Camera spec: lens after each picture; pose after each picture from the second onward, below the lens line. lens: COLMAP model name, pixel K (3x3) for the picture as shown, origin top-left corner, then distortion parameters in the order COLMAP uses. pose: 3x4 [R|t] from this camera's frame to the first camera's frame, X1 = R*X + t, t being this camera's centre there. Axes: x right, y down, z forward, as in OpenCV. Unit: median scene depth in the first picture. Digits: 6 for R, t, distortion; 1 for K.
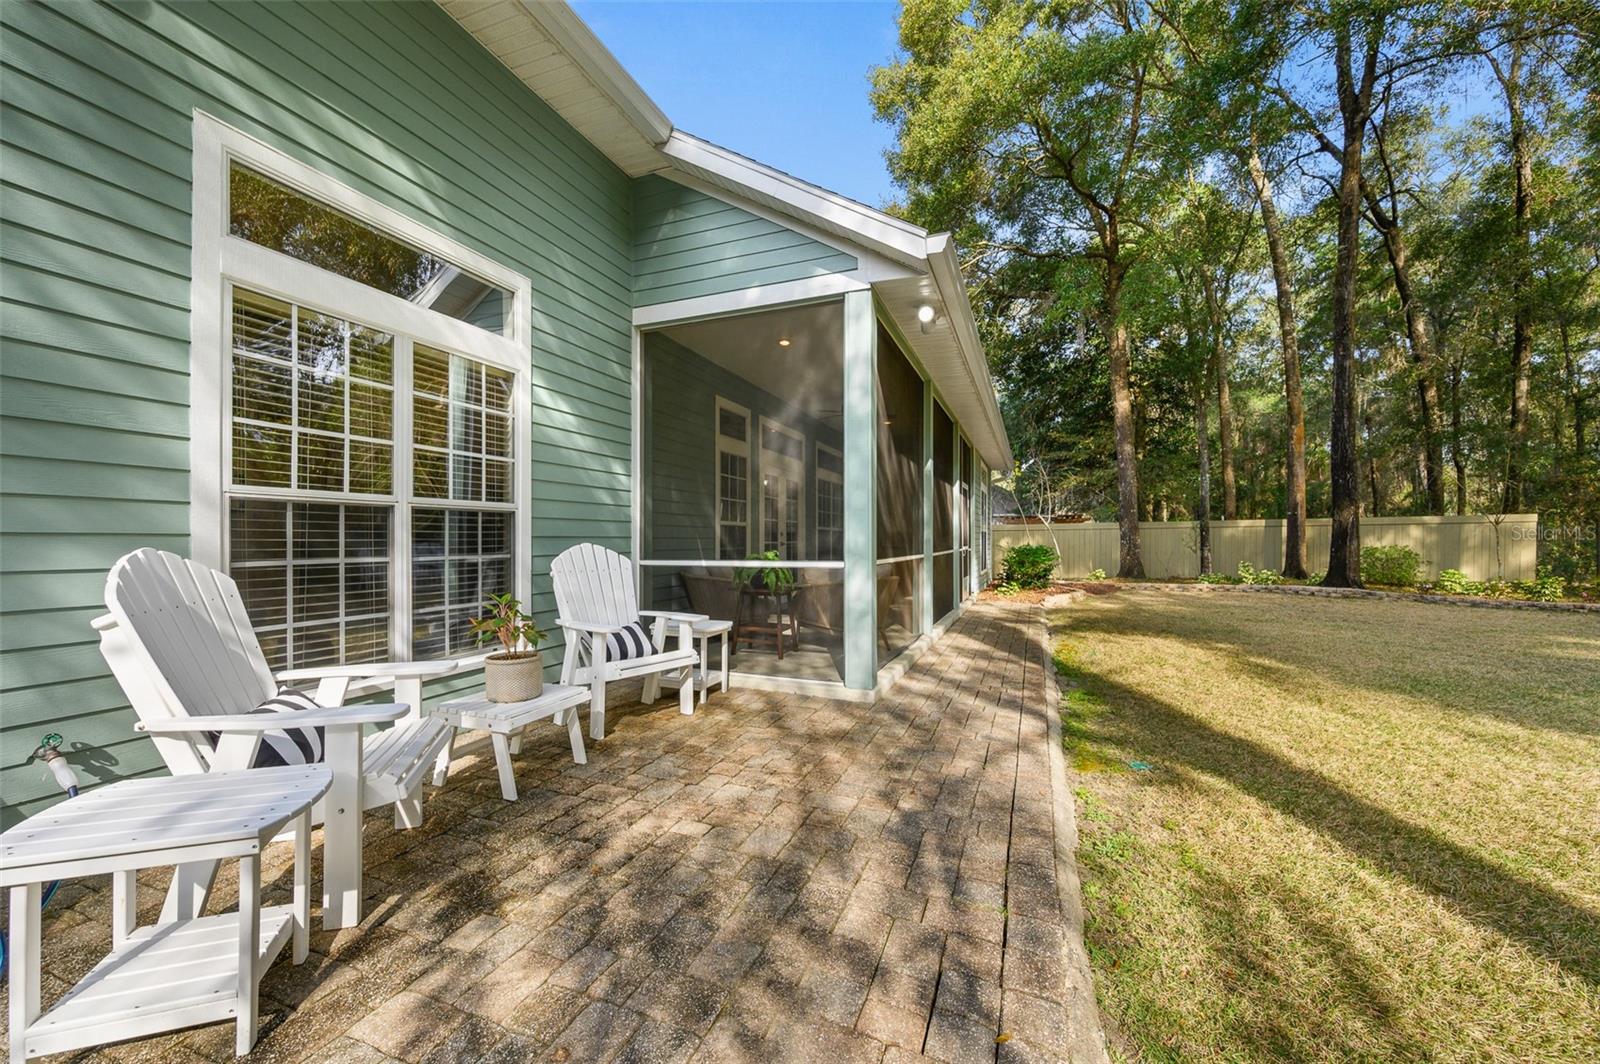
lens RADIAL K [[633.0, 0, 830.1], [0, 633.0, 539.7], [0, 0, 1]] dist [-0.001168, -0.000399]
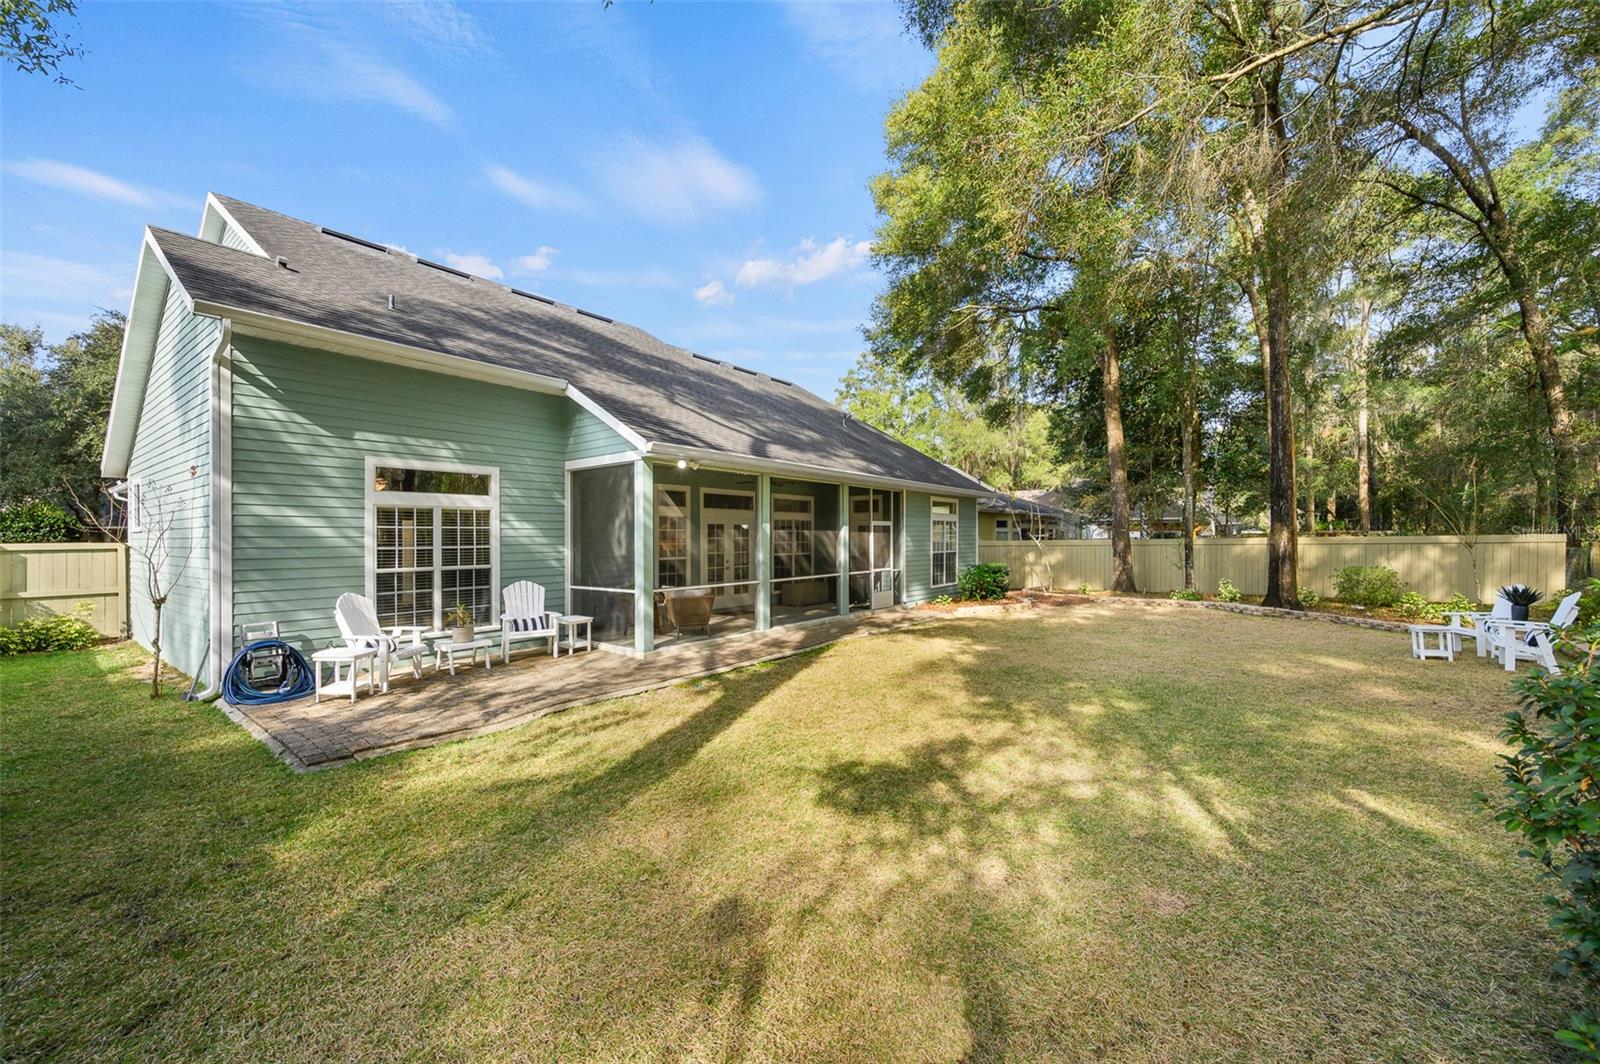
lens RADIAL K [[633.0, 0, 823.3], [0, 633.0, 542.1], [0, 0, 1]] dist [-0.001168, -0.000399]
pose [[0.956110, -0.002225, -0.293000, 1.378926], [0.002895, 0.999994, 0.001853, -0.141452], [0.292994, -0.002620, 0.956111, -0.899513]]
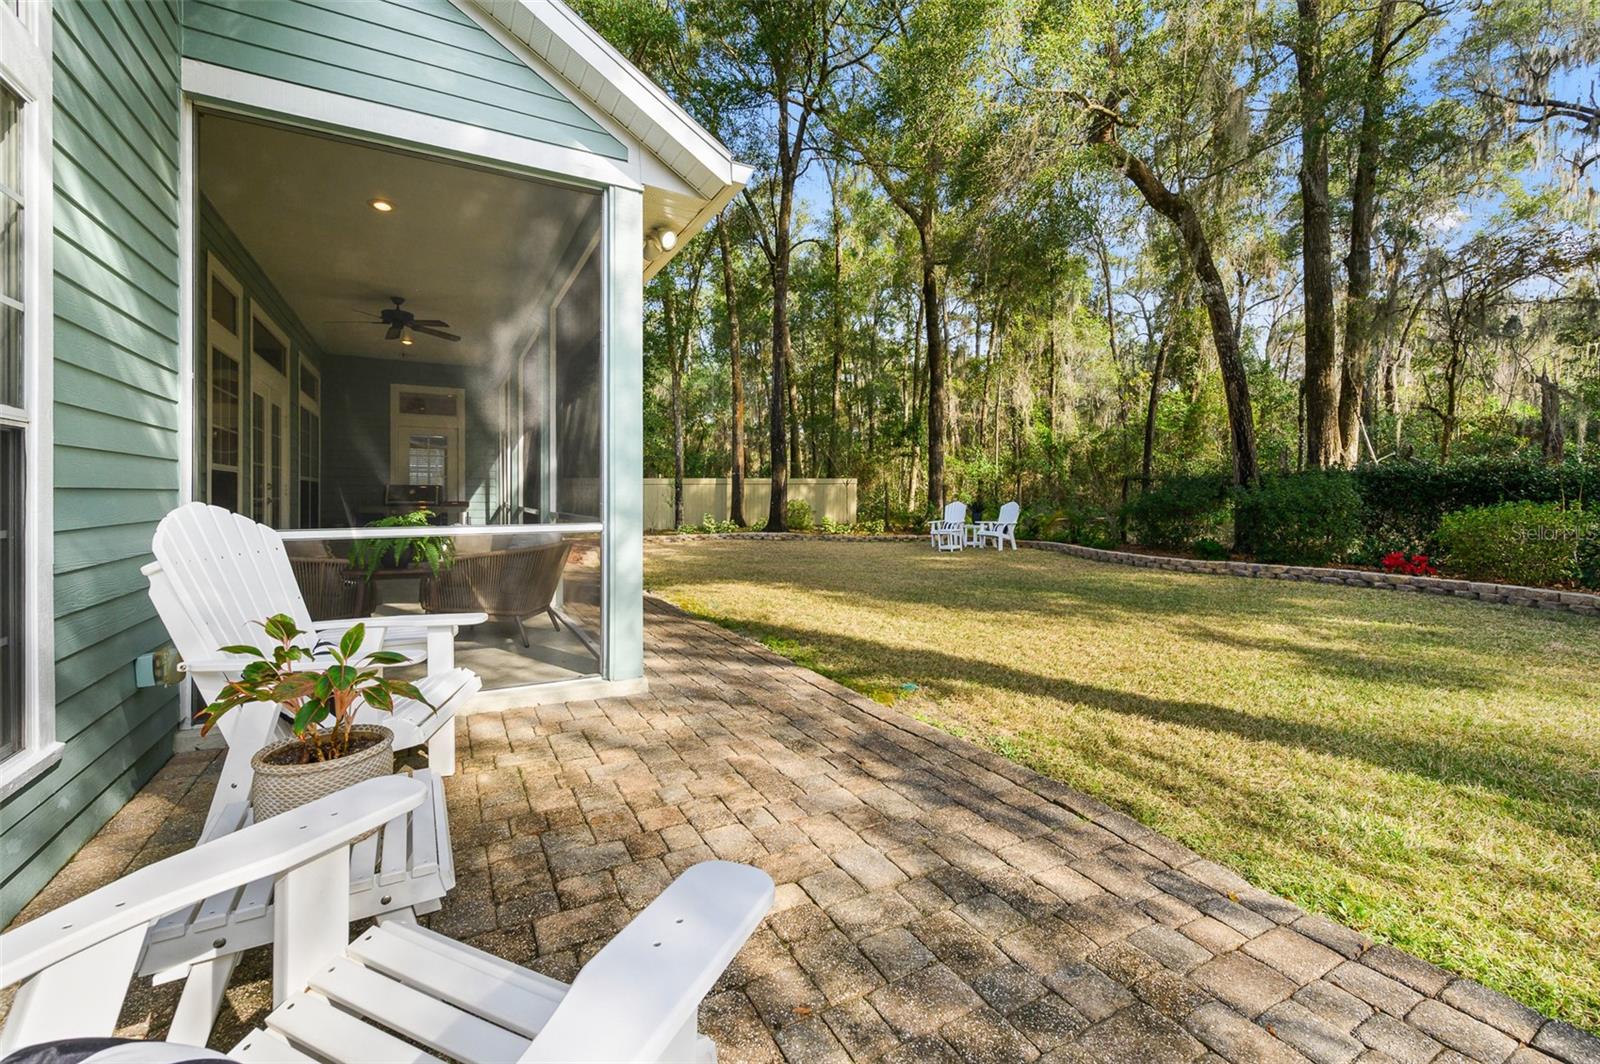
lens RADIAL K [[633.0, 0, 822.8], [0, 633.0, 501.6], [0, 0, 1]] dist [-0.001168, -0.000399]
pose [[0.647138, -0.004675, 0.762359, -0.455379], [-0.004102, 0.999945, 0.009613, -0.002122], [-0.762362, -0.009348, 0.647083, 0.309062]]
